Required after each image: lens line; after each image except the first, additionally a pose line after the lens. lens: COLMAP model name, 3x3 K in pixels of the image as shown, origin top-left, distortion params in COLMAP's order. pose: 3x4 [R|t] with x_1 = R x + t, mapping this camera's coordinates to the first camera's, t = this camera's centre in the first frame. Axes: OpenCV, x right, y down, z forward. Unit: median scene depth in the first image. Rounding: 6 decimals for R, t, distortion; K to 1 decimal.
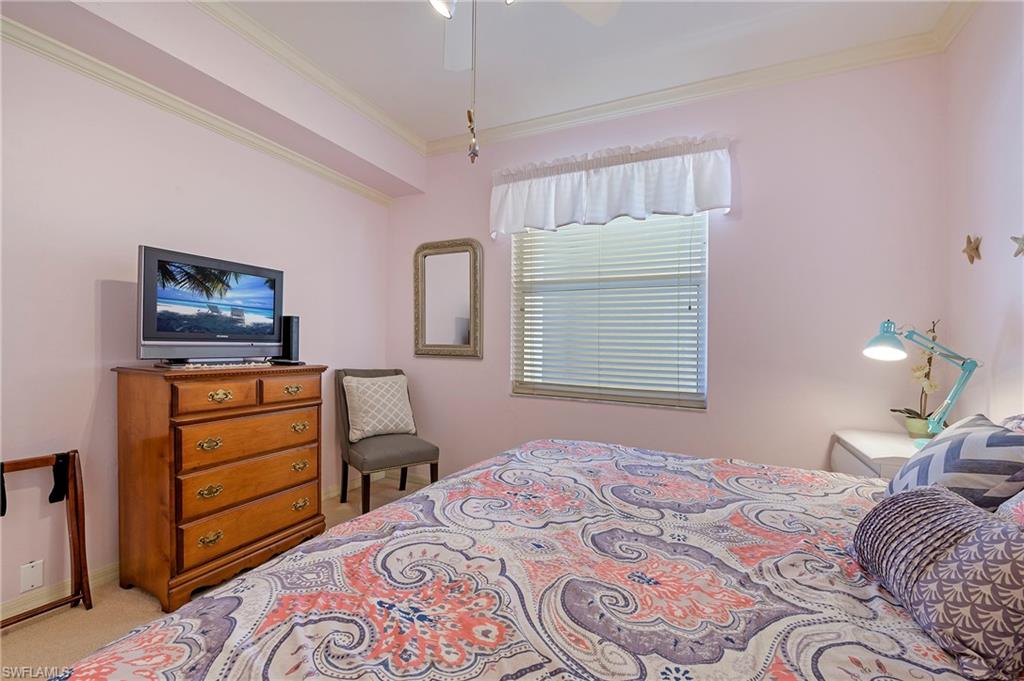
lens RADIAL K [[414.2, 0, 516.5], [0, 414.2, 344.8], [0, 0, 1]] dist [0.000520, -0.000039]
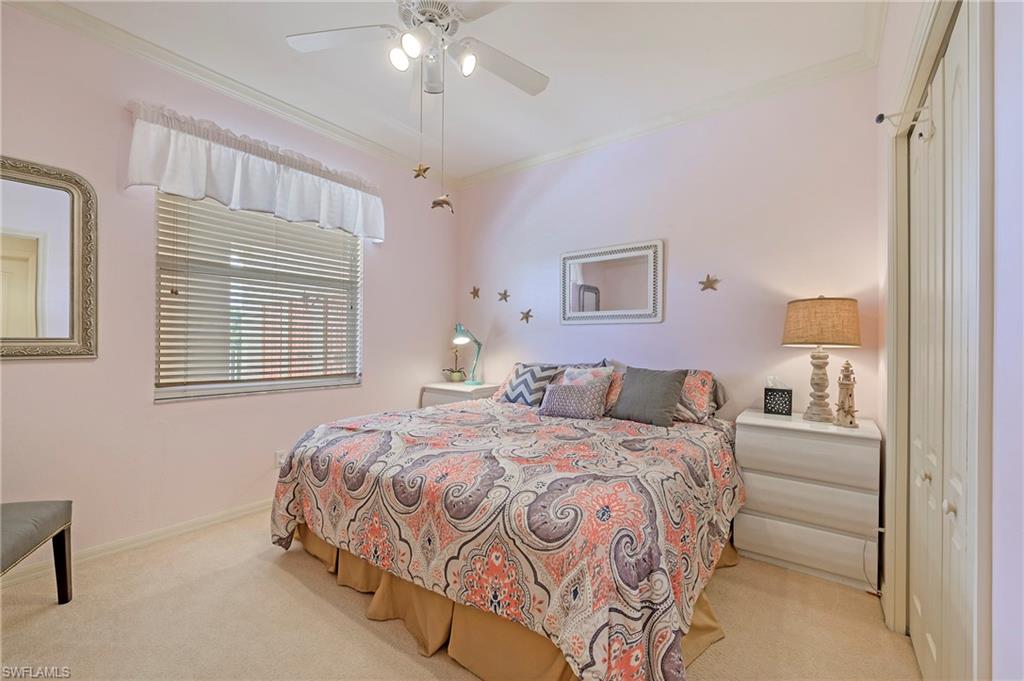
lens RADIAL K [[414.2, 0, 516.3], [0, 414.2, 339.0], [0, 0, 1]] dist [0.000520, -0.000039]
pose [[0.209342, -0.013670, 0.977747, -0.730614], [-0.002948, 0.999889, 0.014610, -0.011732], [-0.977838, -0.005941, 0.209279, 0.231870]]
